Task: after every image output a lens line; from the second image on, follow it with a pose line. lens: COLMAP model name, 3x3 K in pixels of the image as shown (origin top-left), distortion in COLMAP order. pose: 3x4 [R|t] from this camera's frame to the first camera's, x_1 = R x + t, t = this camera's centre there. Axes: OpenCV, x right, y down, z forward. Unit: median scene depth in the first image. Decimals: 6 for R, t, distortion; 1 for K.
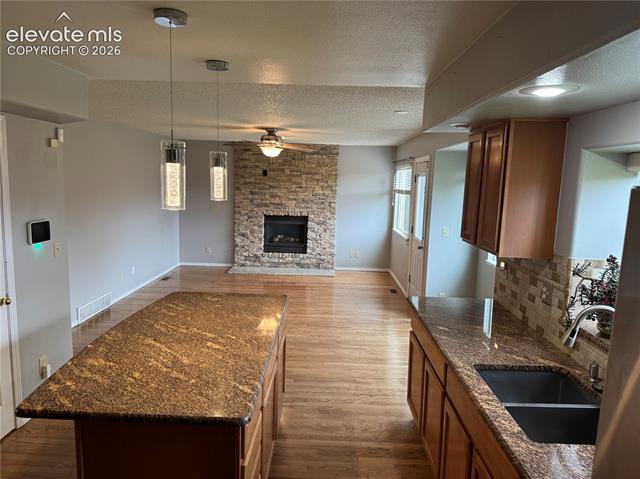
lens RADIAL K [[448.3, 0, 319.4], [0, 448.3, 239.6], [0, 0, 1]] dist [0.007956, -0.018630]
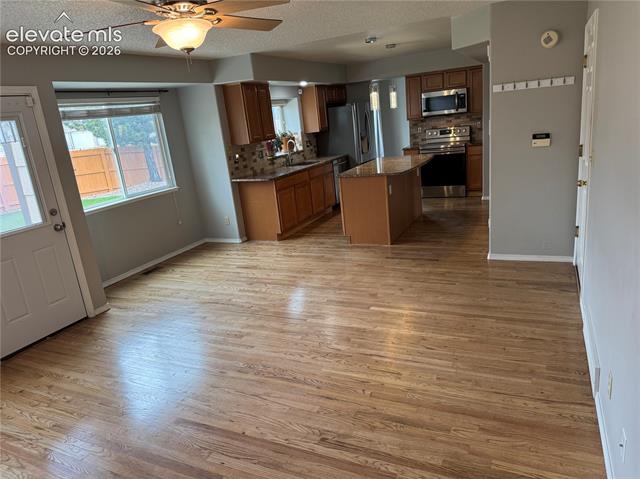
lens RADIAL K [[448.3, 0, 321.1], [0, 448.3, 239.6], [0, 0, 1]] dist [0.007956, -0.018630]
pose [[-0.906784, -0.051354, 0.418457, -0.759310], [0.132864, 0.907168, 0.399241, -0.345084], [-0.400113, 0.417623, -0.815782, 2.574609]]
